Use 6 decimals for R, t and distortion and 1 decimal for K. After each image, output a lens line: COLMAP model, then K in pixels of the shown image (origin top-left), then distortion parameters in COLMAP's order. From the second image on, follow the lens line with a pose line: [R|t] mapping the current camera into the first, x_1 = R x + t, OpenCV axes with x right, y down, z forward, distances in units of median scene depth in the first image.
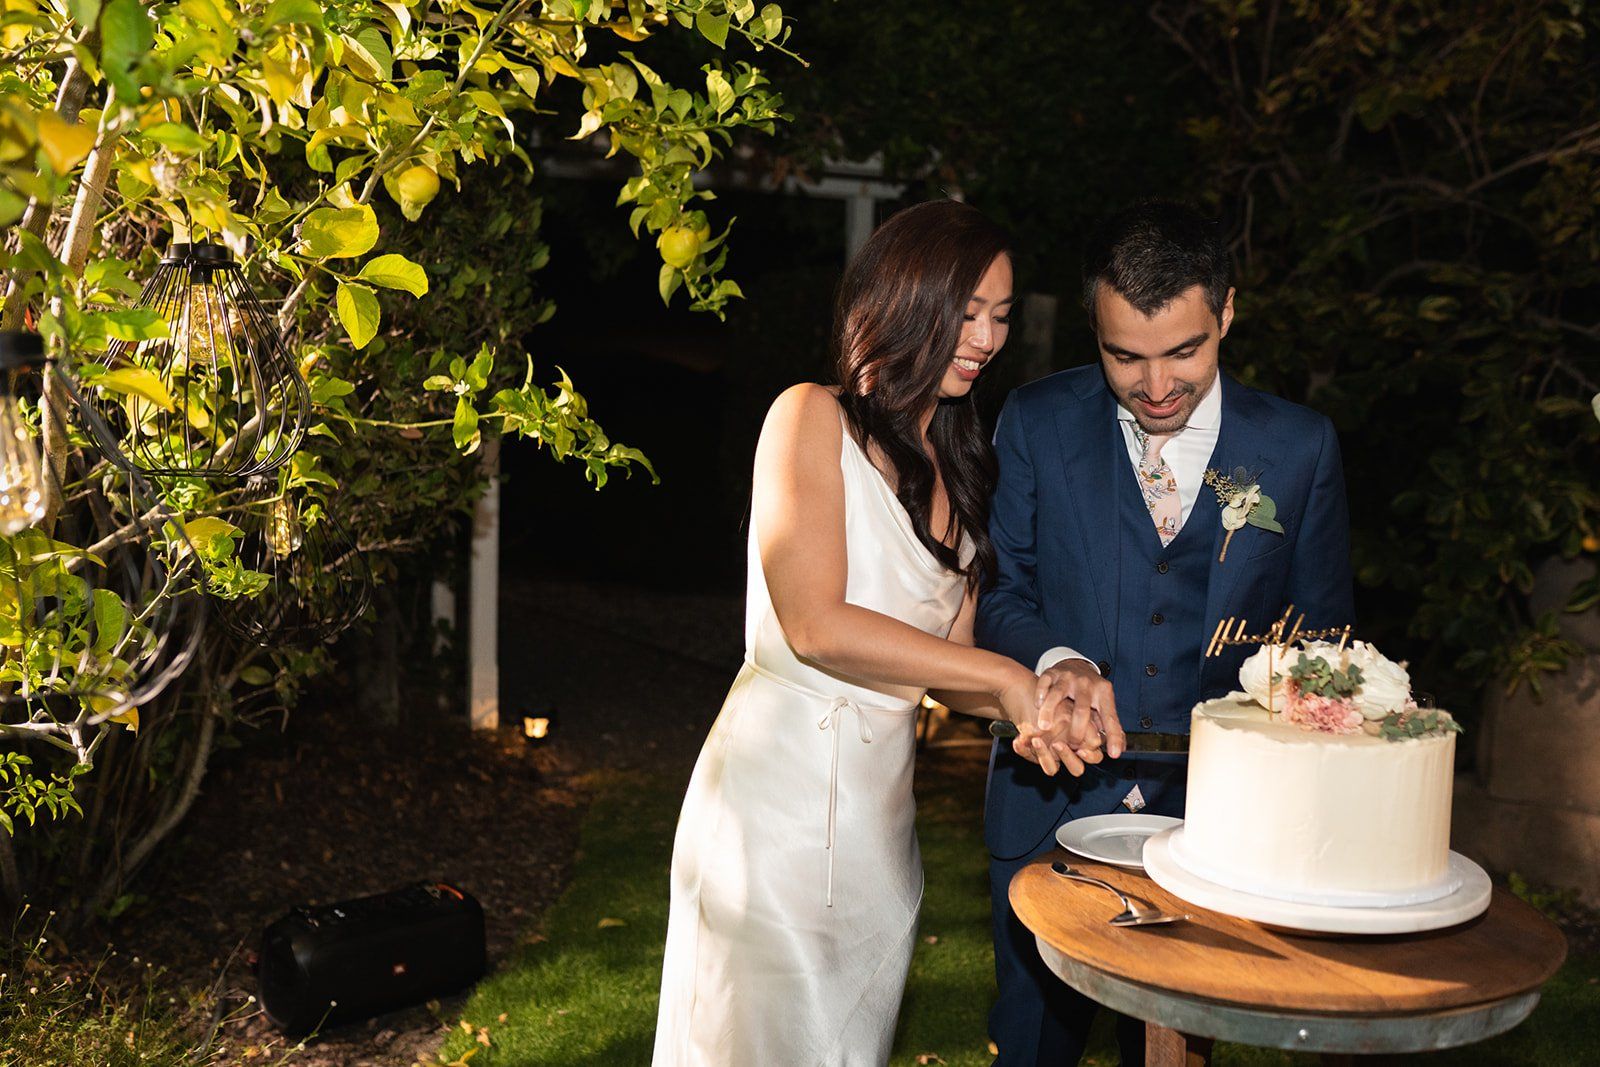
lens RADIAL K [[1579.5, 0, 796.0], [0, 1579.5, 536.7], [0, 0, 1]] dist [-0.017933, 0.028118]
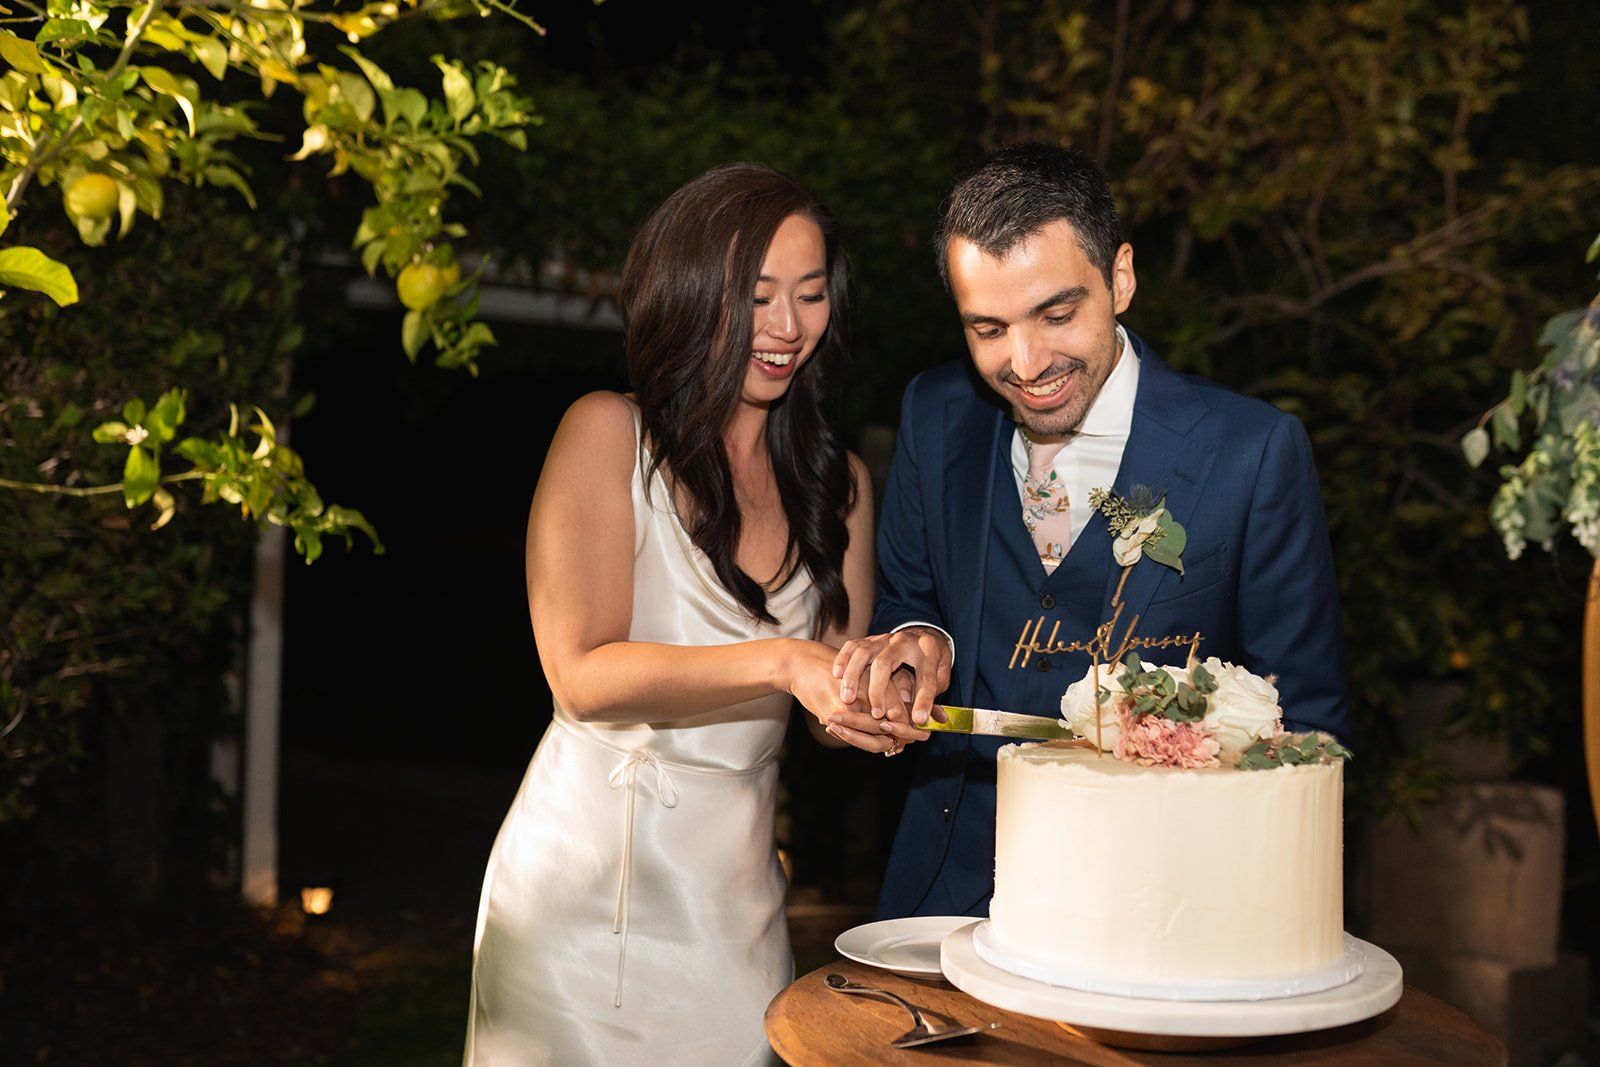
lens RADIAL K [[1579.5, 0, 796.0], [0, 1579.5, 536.7], [0, 0, 1]] dist [-0.017933, 0.028118]
pose [[0.996633, -0.007541, 0.081648, 0.061142], [0.017661, 0.992132, -0.123947, 0.064210], [-0.080071, 0.124972, 0.988924, 0.163002]]
